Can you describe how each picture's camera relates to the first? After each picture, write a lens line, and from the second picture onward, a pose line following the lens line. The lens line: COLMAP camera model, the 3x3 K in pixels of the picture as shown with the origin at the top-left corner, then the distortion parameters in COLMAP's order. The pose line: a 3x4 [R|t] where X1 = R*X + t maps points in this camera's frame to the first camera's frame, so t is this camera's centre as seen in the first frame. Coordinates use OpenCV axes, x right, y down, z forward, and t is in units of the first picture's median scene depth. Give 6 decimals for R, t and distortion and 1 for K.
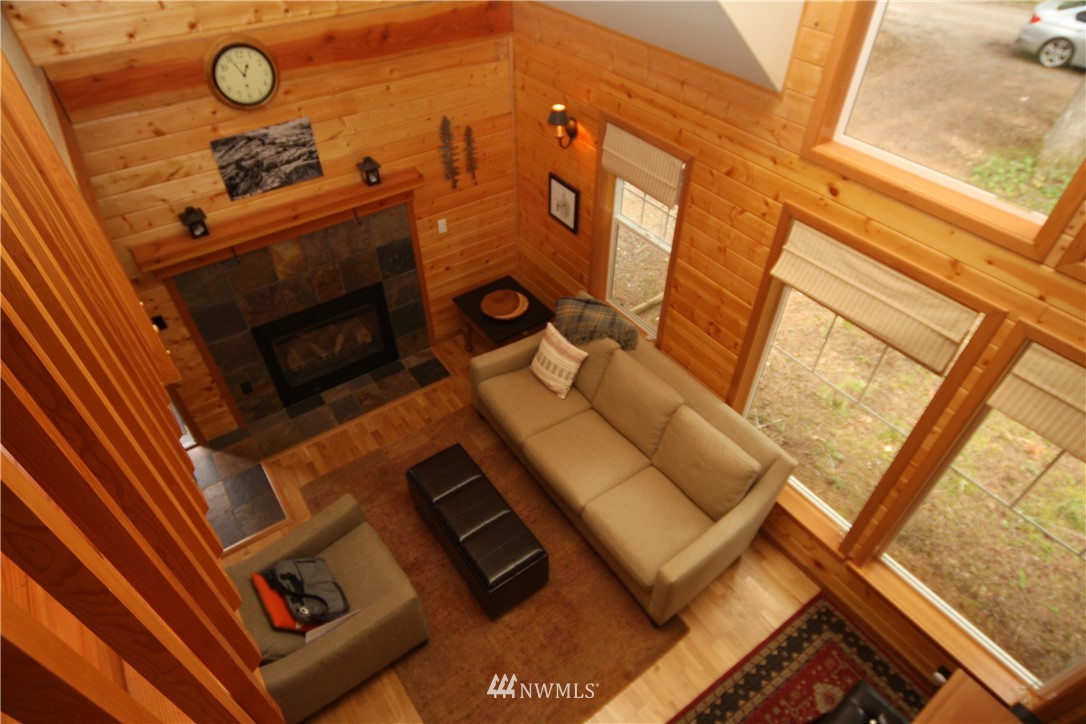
lens RADIAL K [[614.7, 0, 546.2], [0, 614.7, 365.3], [0, 0, 1]] dist [-0.005403, 0.002460]
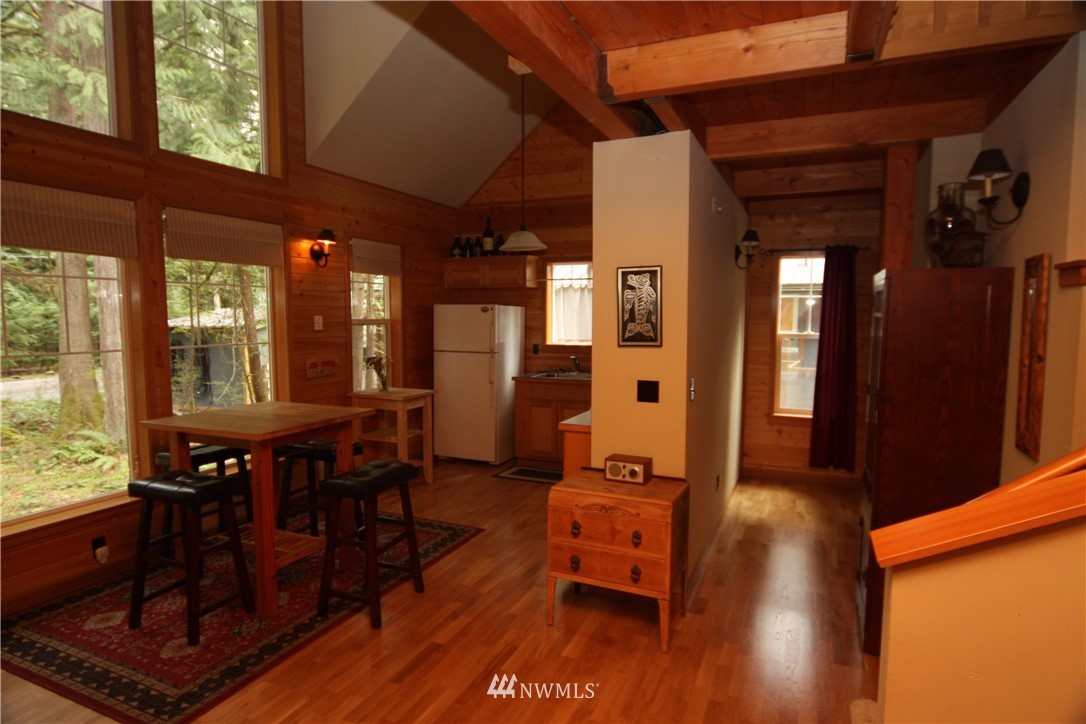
lens RADIAL K [[614.7, 0, 539.8], [0, 614.7, 362.6], [0, 0, 1]] dist [-0.005403, 0.002460]
pose [[-0.507812, -0.071924, 0.858460, -0.509566], [0.590896, 0.696058, 0.407854, 0.255585], [-0.626873, 0.714374, -0.310967, 0.532866]]
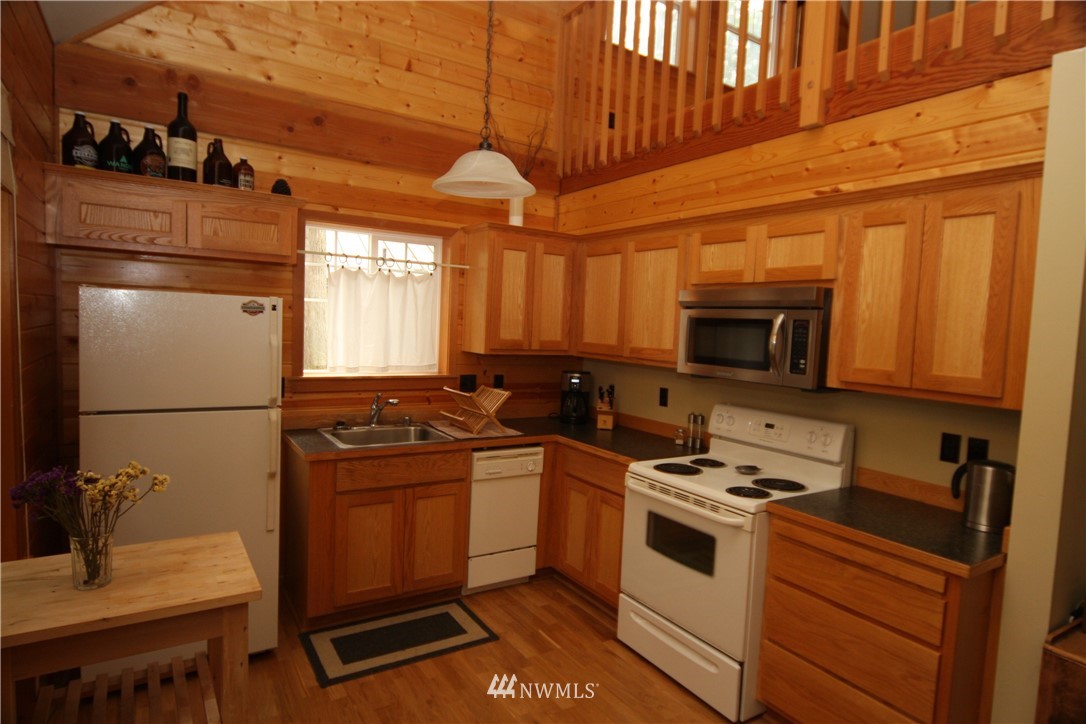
lens RADIAL K [[614.7, 0, 545.7], [0, 614.7, 359.0], [0, 0, 1]] dist [-0.005403, 0.002460]
pose [[-0.998080, -0.048516, 0.038509, 0.538343], [-0.004950, 0.682188, 0.731160, 0.262614], [-0.061743, 0.729566, -0.681118, 0.516021]]
